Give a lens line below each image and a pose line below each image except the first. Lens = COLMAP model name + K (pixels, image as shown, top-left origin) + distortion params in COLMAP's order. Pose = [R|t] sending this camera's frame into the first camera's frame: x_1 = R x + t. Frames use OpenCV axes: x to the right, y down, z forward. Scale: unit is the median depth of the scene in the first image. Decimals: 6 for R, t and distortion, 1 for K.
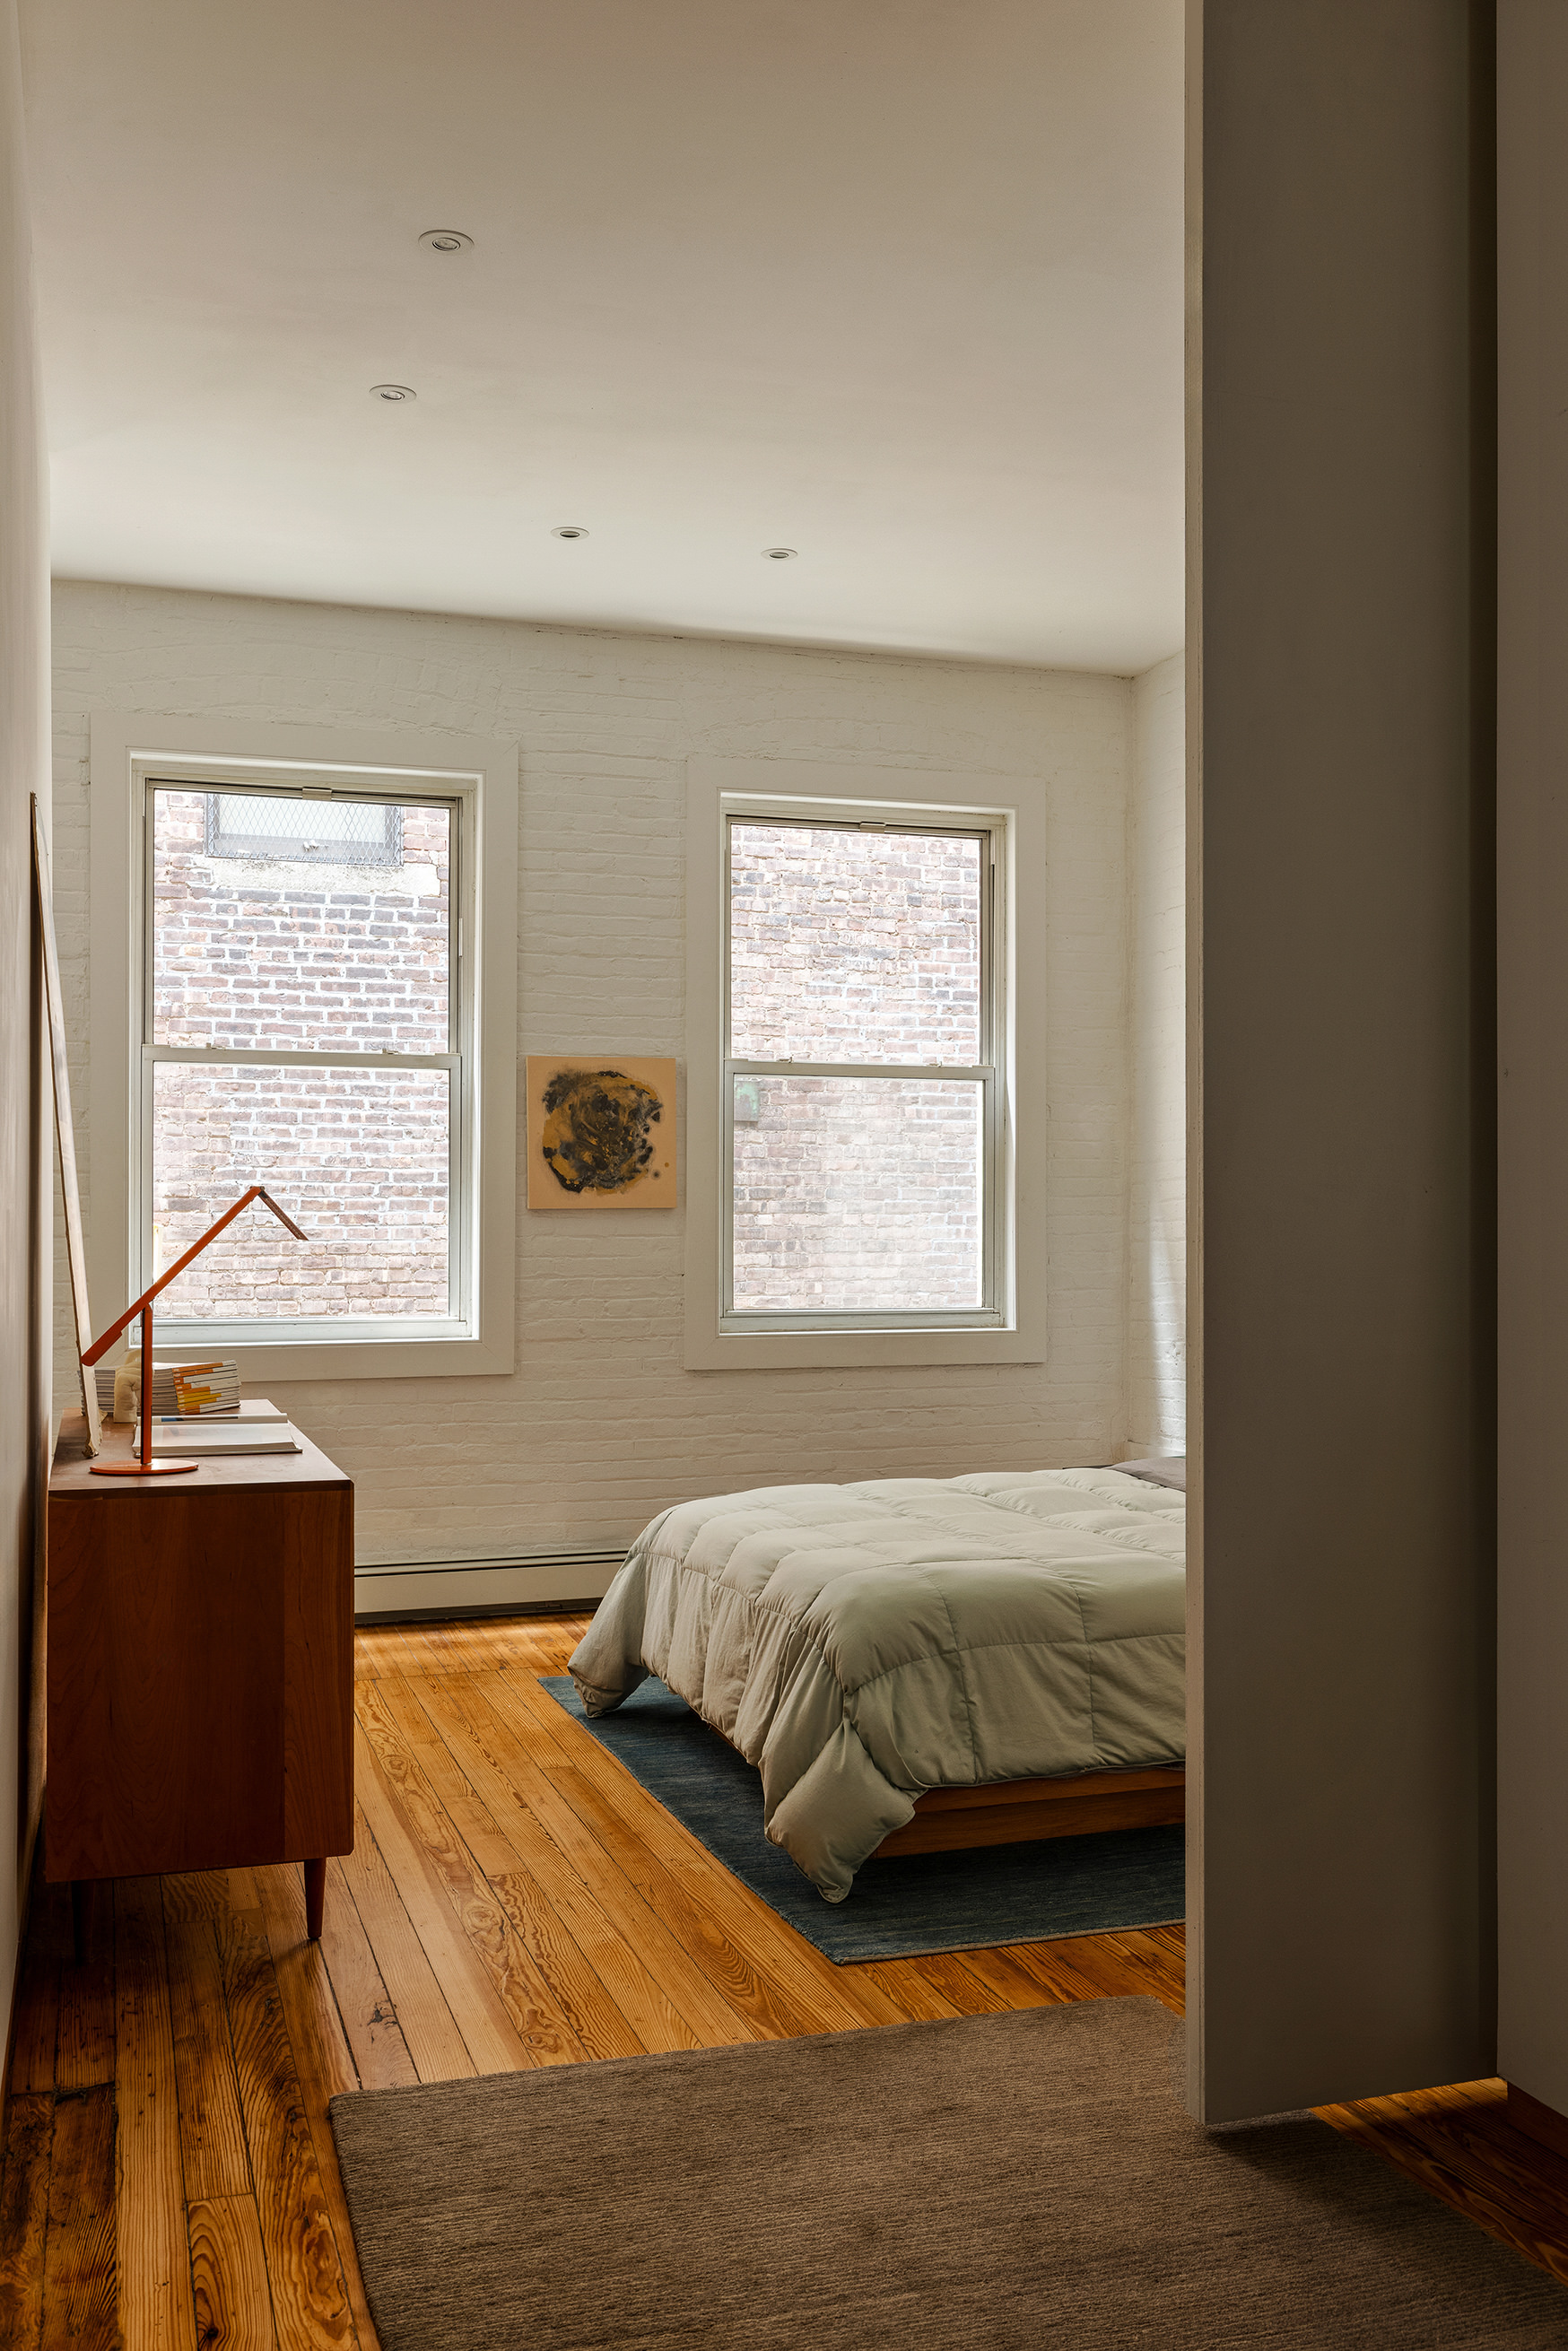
lens RADIAL K [[2094.1, 0, 783.0], [0, 2094.1, 1178.7], [0, 0, 1]] dist [-0.002263, 0.001698]
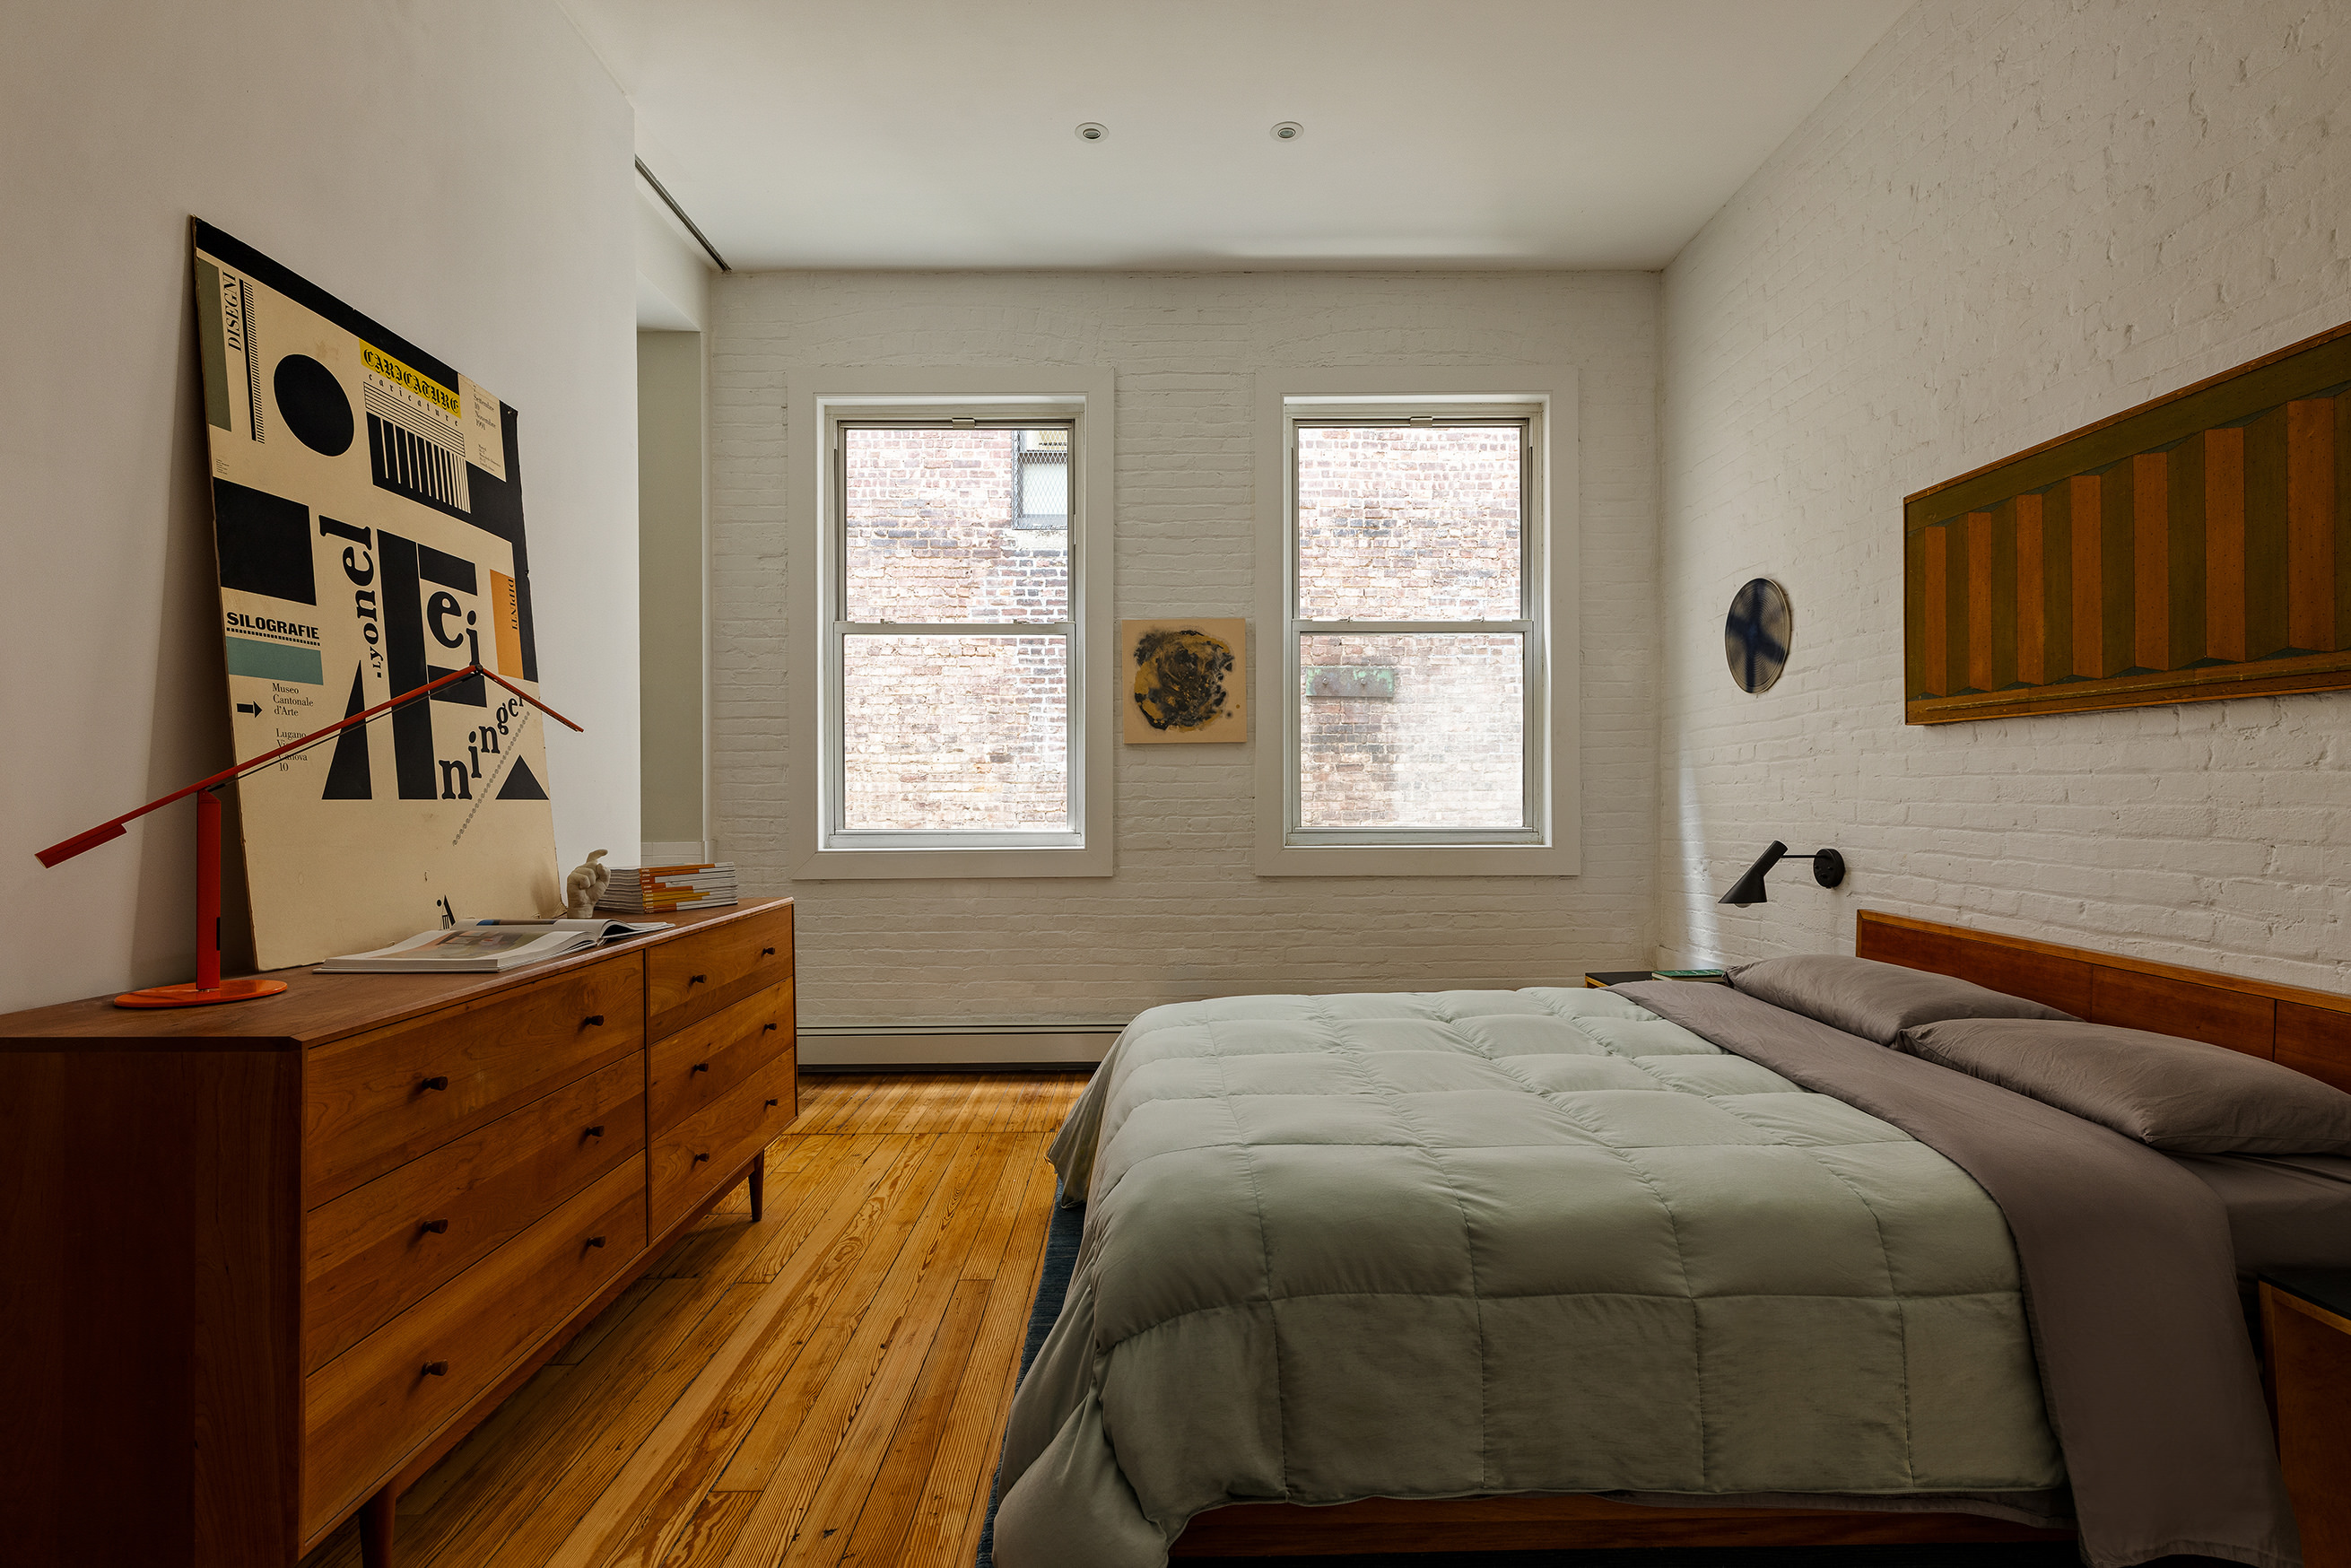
lens RADIAL K [[1076.9, 0, 1173.3], [0, 1076.9, 780.3], [0, 0, 1]] dist [-0.001269, 0.000951]
pose [[0.952769, -0.005190, -0.303650, 0.097817], [0.008435, 0.999920, 0.009375, 0.029833], [0.303577, -0.011494, 0.952737, 0.392554]]
